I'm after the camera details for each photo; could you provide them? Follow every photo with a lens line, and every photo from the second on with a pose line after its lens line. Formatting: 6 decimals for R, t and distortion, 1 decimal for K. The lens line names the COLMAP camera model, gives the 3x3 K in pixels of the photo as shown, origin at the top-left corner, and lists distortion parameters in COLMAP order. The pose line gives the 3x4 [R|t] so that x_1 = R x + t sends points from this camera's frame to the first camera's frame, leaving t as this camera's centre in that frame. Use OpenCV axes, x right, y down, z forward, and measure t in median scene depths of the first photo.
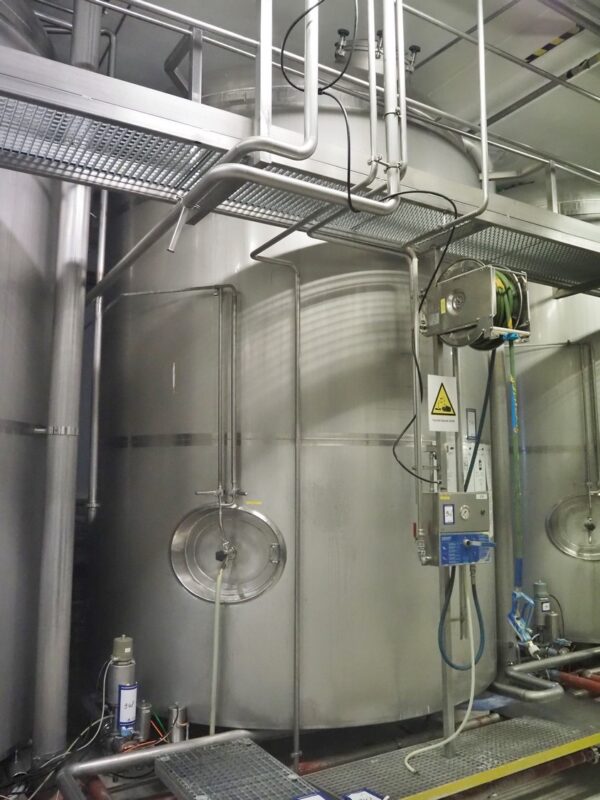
lens RADIAL K [[665.4, 0, 300.0], [0, 665.4, 400.0], [0, 0, 1]] dist [0.009075, 0.008801]
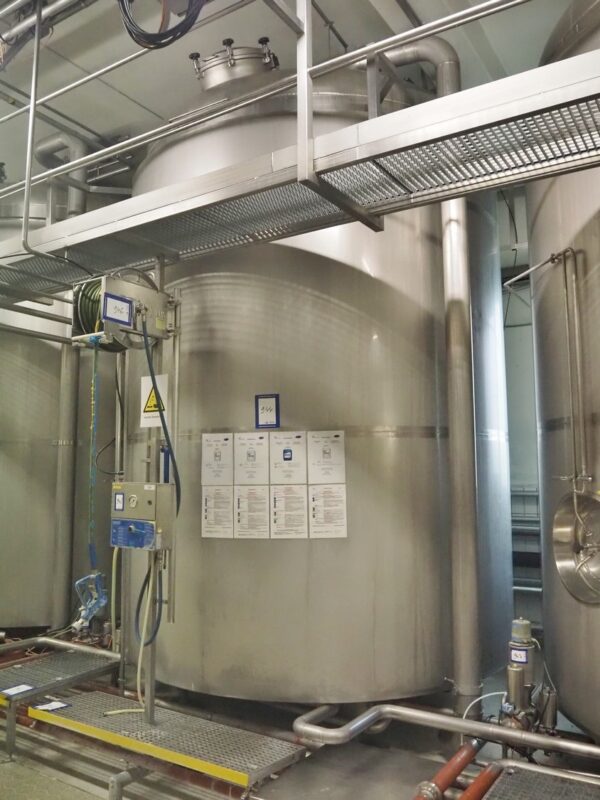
lens RADIAL K [[640.7, 0, 306.9], [0, 640.7, 388.2], [0, 0, 1]] dist [-0.007079, -0.003327]
pose [[0.438780, -0.106121, -0.892306, 1.298033], [0.110123, 0.991867, -0.063810, 0.080866], [0.891821, -0.070265, 0.446898, 0.775373]]
